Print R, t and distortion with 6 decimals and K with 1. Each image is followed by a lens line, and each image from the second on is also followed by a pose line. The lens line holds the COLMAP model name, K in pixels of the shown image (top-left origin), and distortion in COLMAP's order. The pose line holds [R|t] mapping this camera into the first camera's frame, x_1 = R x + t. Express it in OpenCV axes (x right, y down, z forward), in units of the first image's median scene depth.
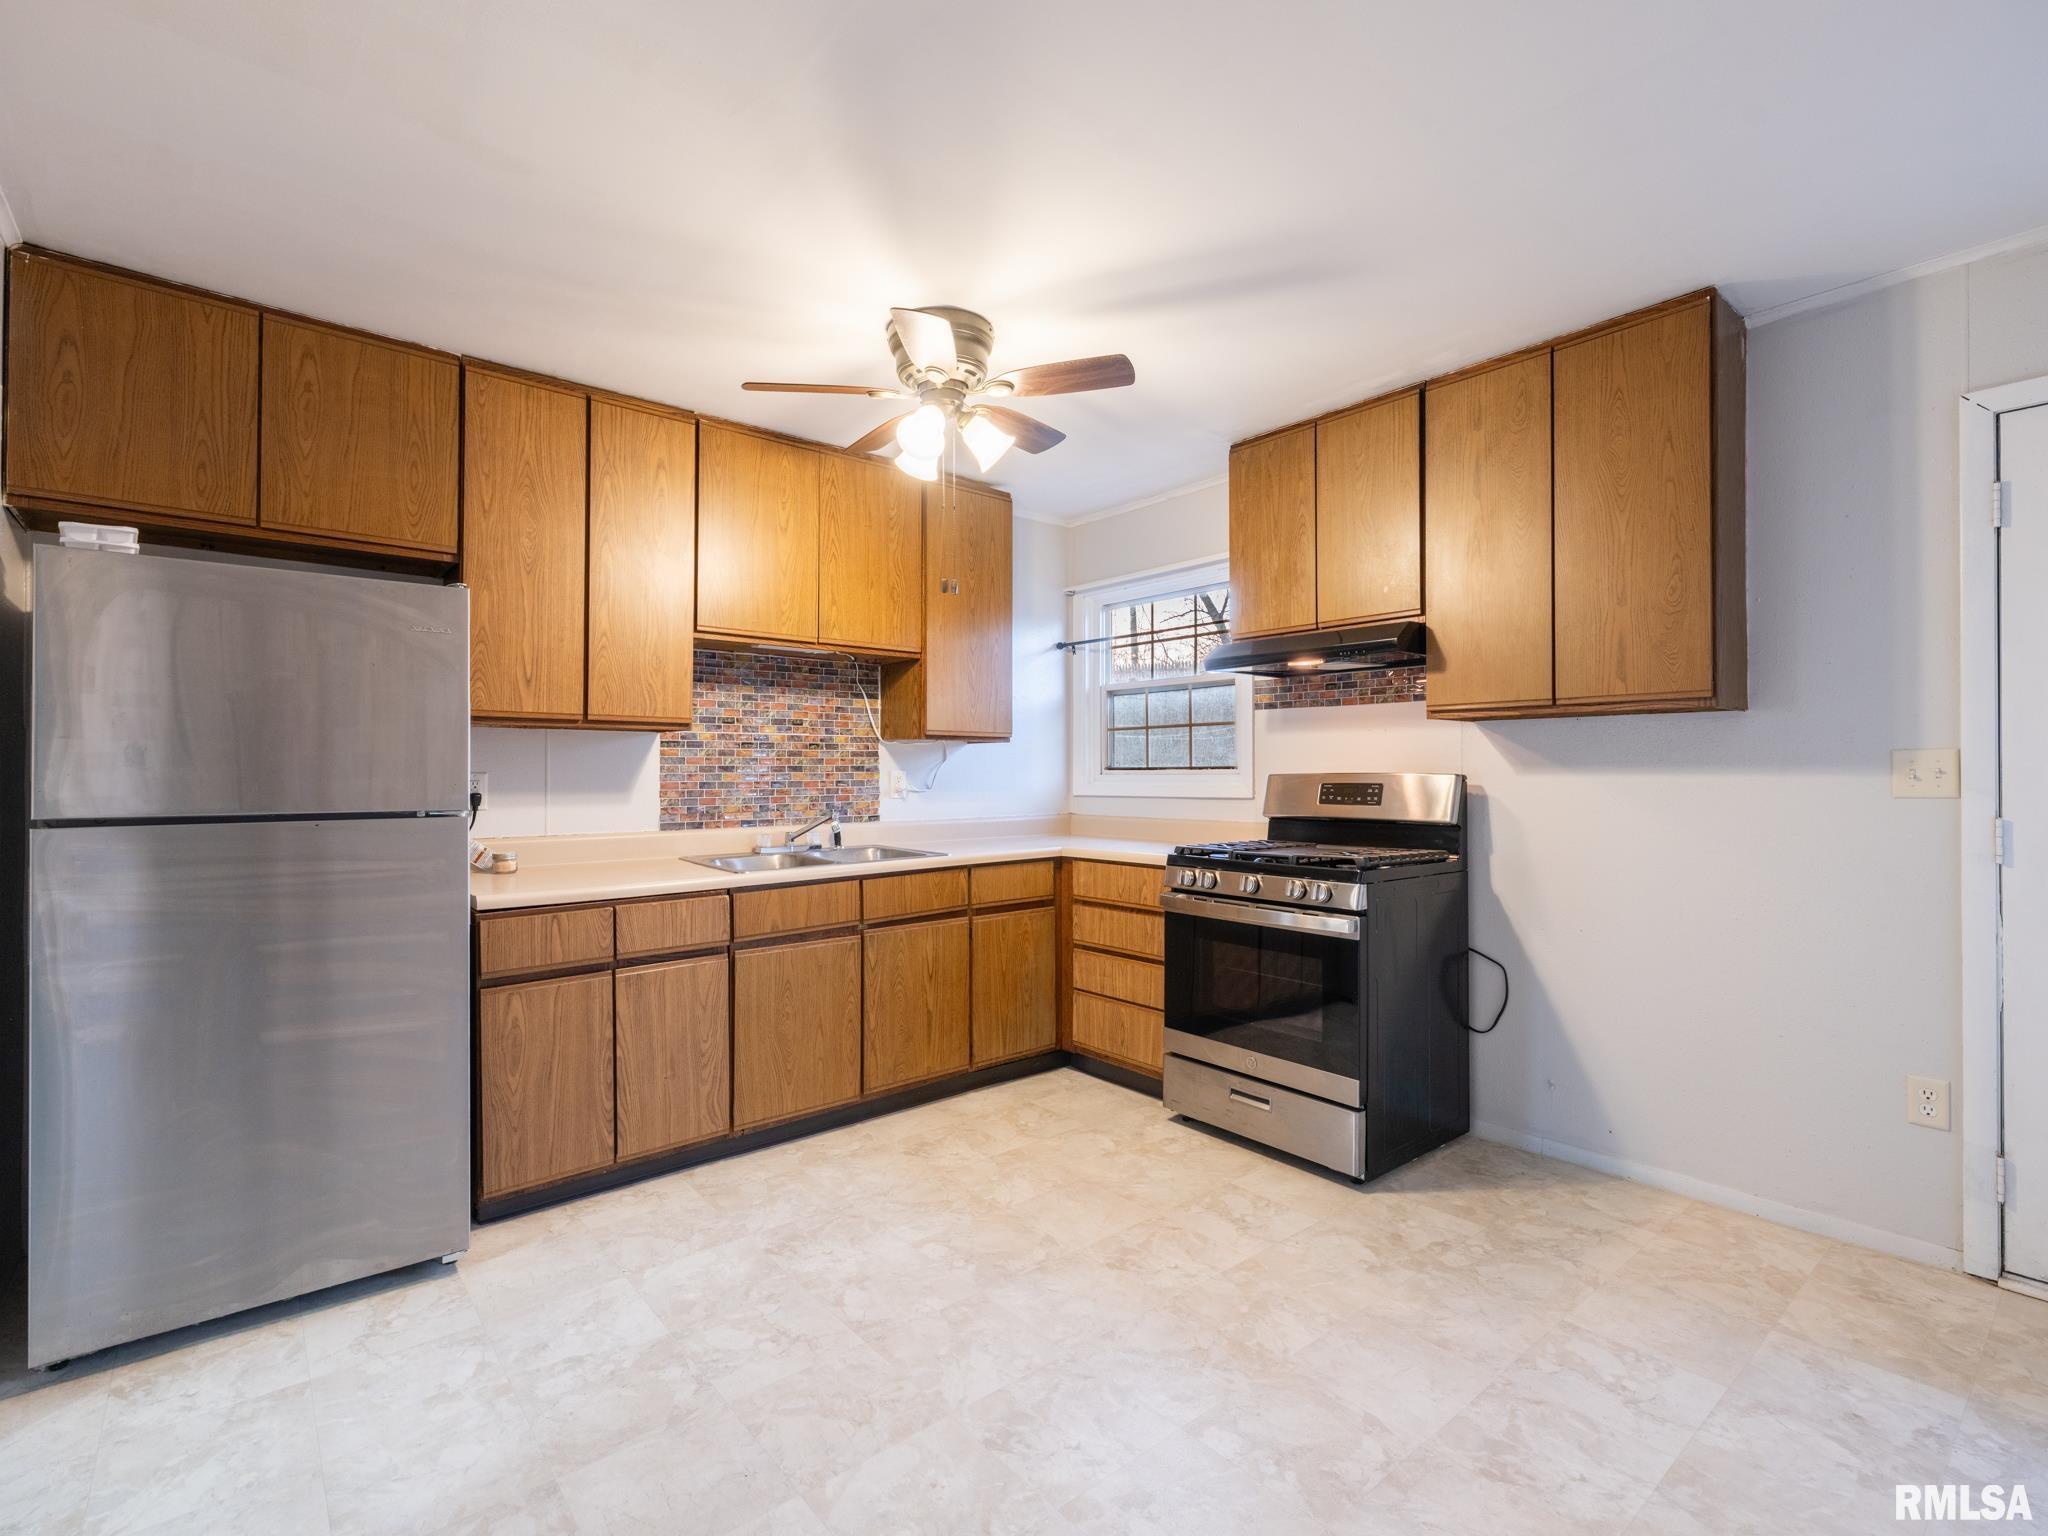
lens RADIAL K [[968.7, 0, 1024.0], [0, 968.7, 768.0], [0, 0, 1]] dist [-0.000521, 0.000252]
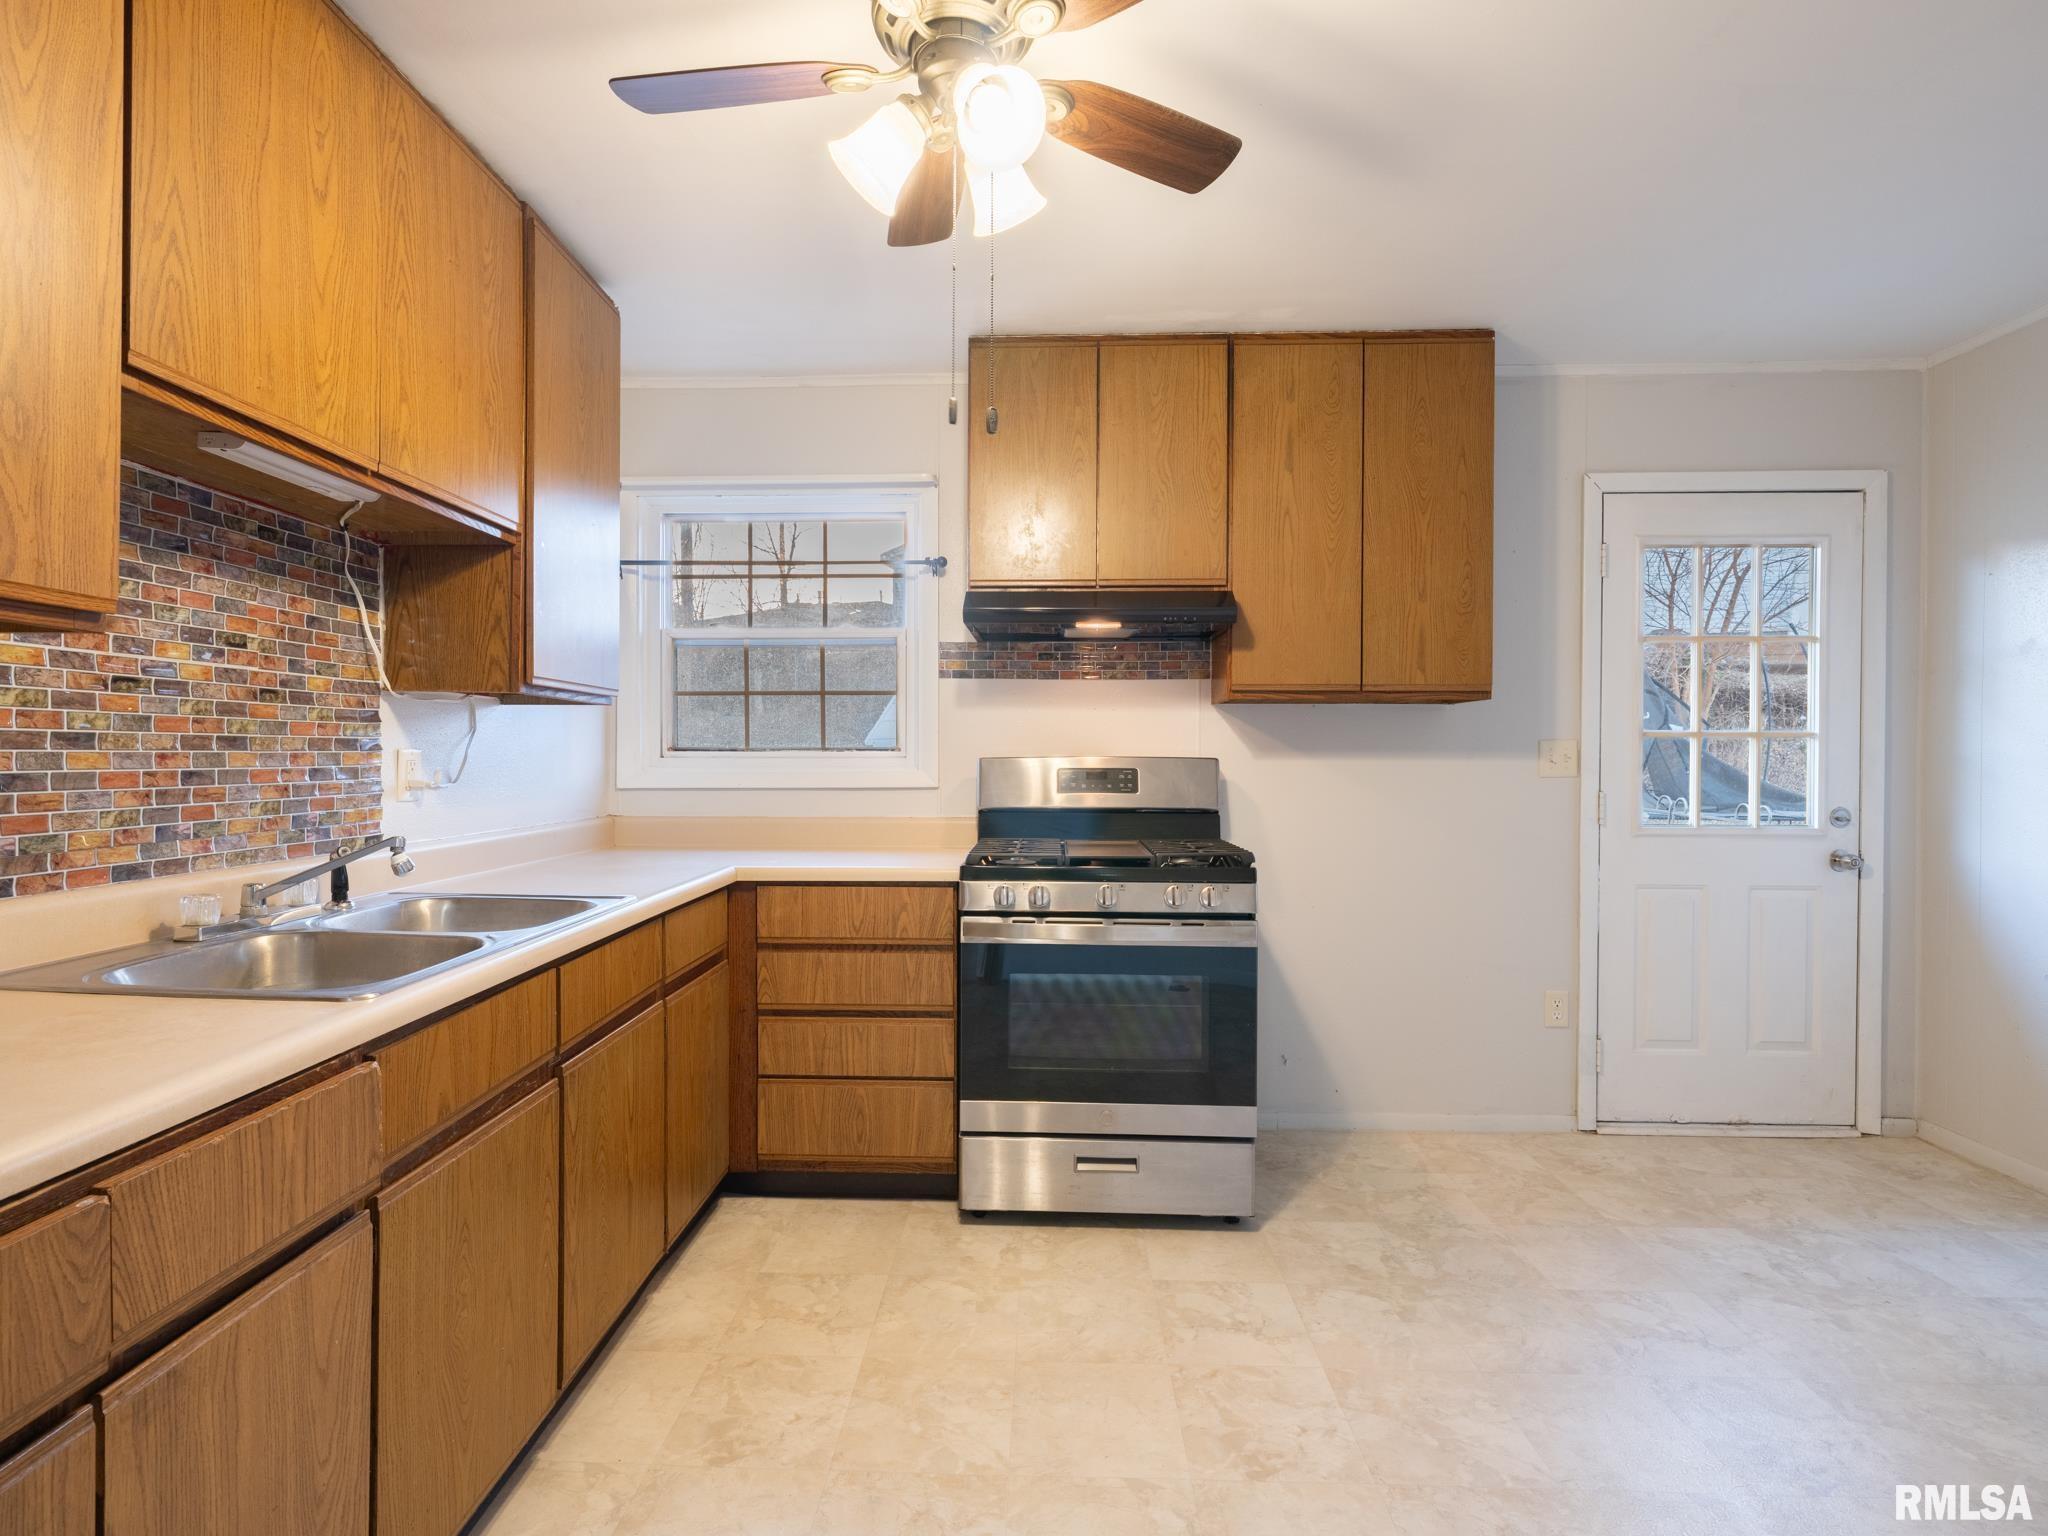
lens RADIAL K [[968.7, 0, 1024.0], [0, 968.7, 768.0], [0, 0, 1]] dist [-0.000521, 0.000252]
pose [[0.663184, -0.004837, 0.748440, -0.359723], [-0.006180, 0.999910, 0.011938, 0.005340], [-0.748431, -0.012542, 0.663095, 0.461838]]
